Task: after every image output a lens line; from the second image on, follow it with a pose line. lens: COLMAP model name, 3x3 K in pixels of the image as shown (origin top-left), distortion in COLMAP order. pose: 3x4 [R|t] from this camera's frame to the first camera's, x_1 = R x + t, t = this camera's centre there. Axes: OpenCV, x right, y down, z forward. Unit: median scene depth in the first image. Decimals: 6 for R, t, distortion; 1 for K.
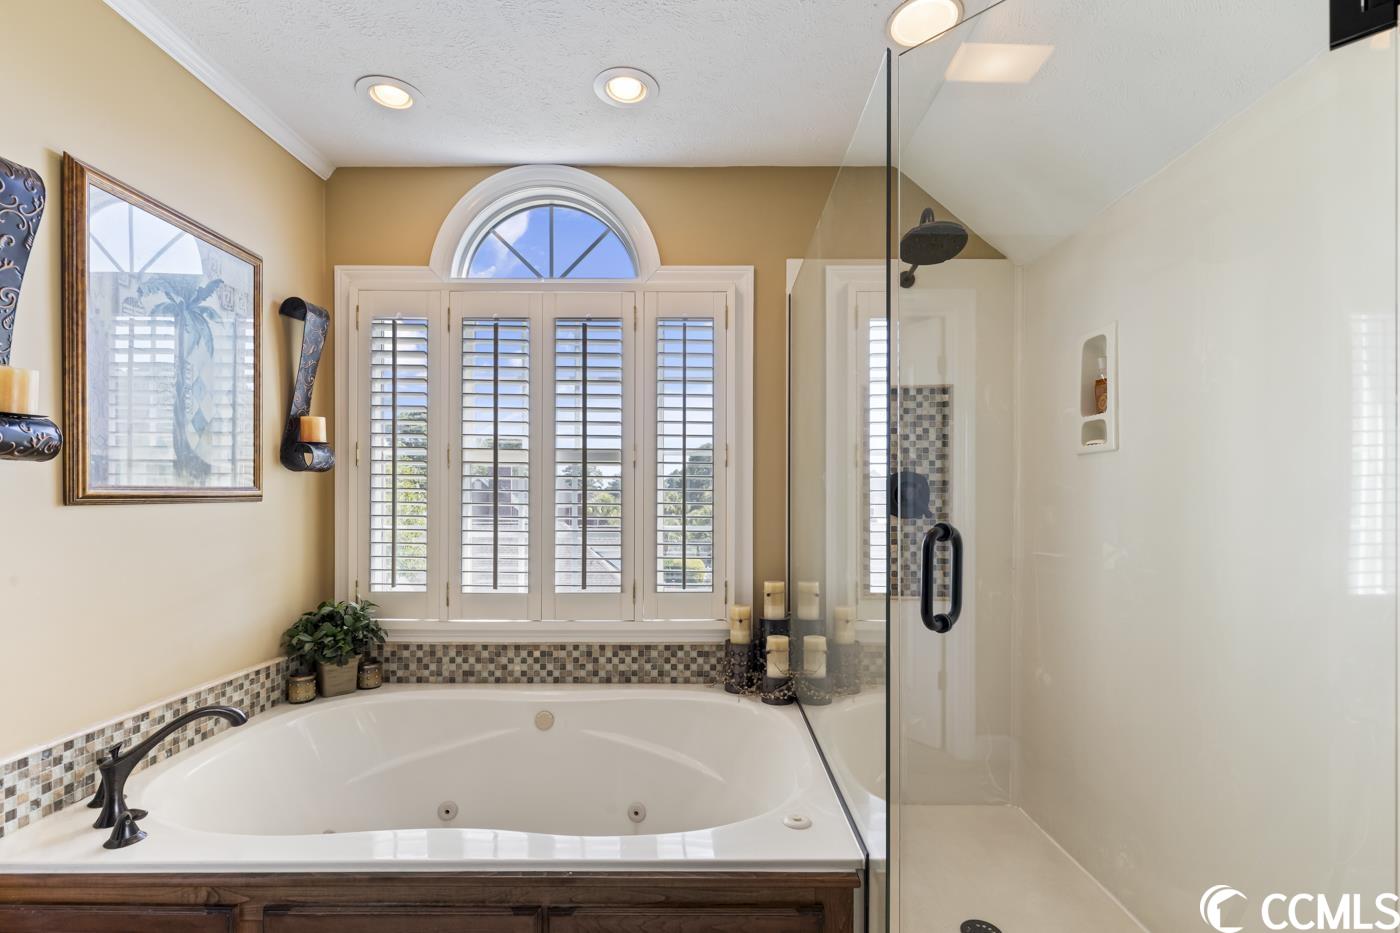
lens RADIAL K [[631.1, 0, 701.9], [0, 631.1, 483.9], [0, 0, 1]] dist [0.004177, -0.000544]
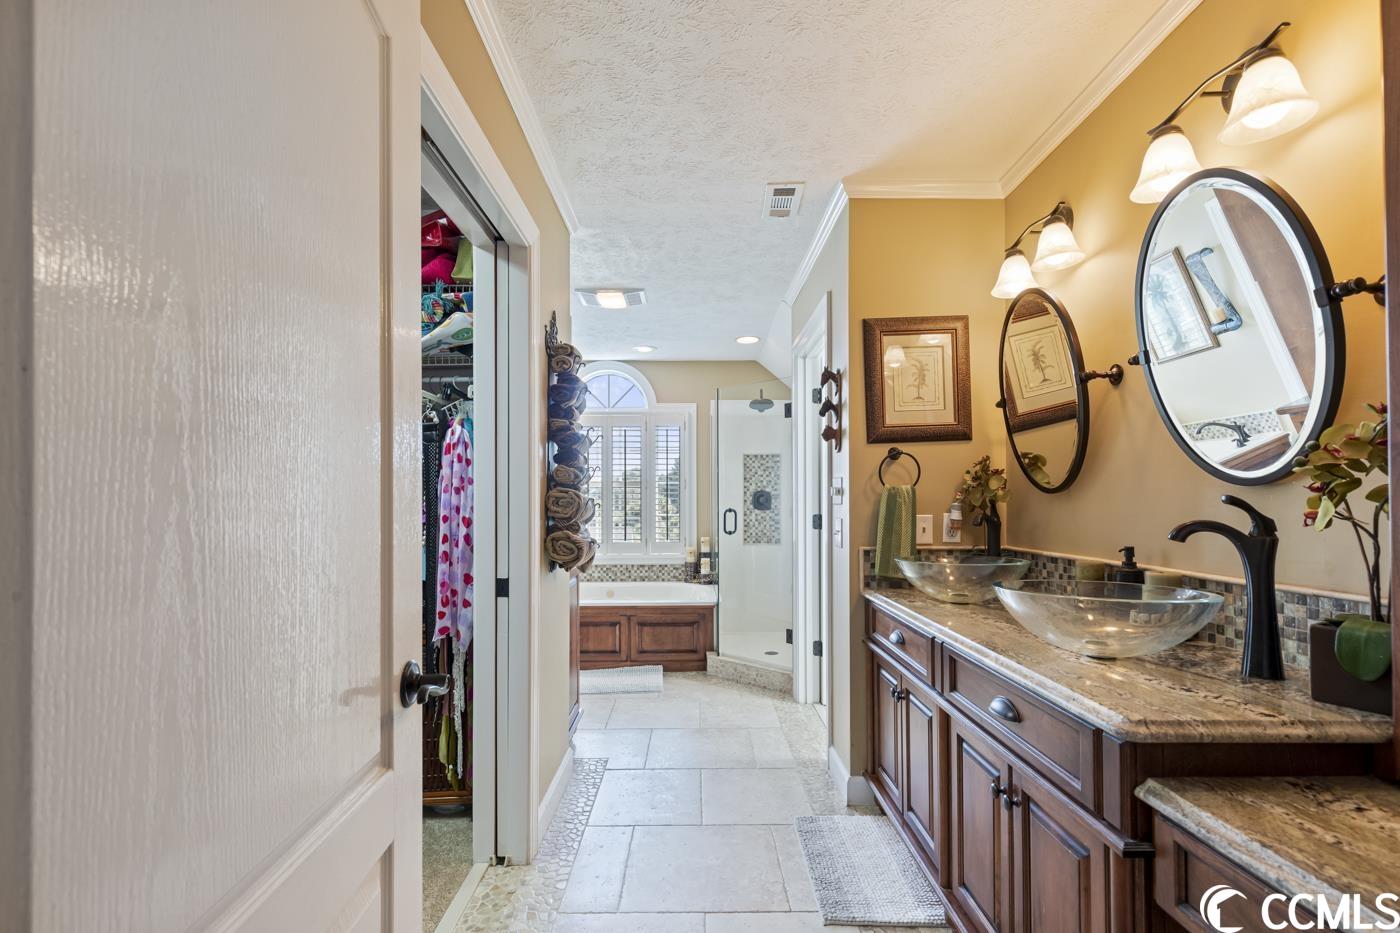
lens RADIAL K [[631.1, 0, 701.9], [0, 631.1, 483.9], [0, 0, 1]] dist [0.004177, -0.000544]
pose [[0.999865, -0.005238, 0.015559, 0.065641], [0.005341, 0.999964, -0.006585, -0.029168], [-0.015524, 0.006667, 0.999857, -1.375913]]
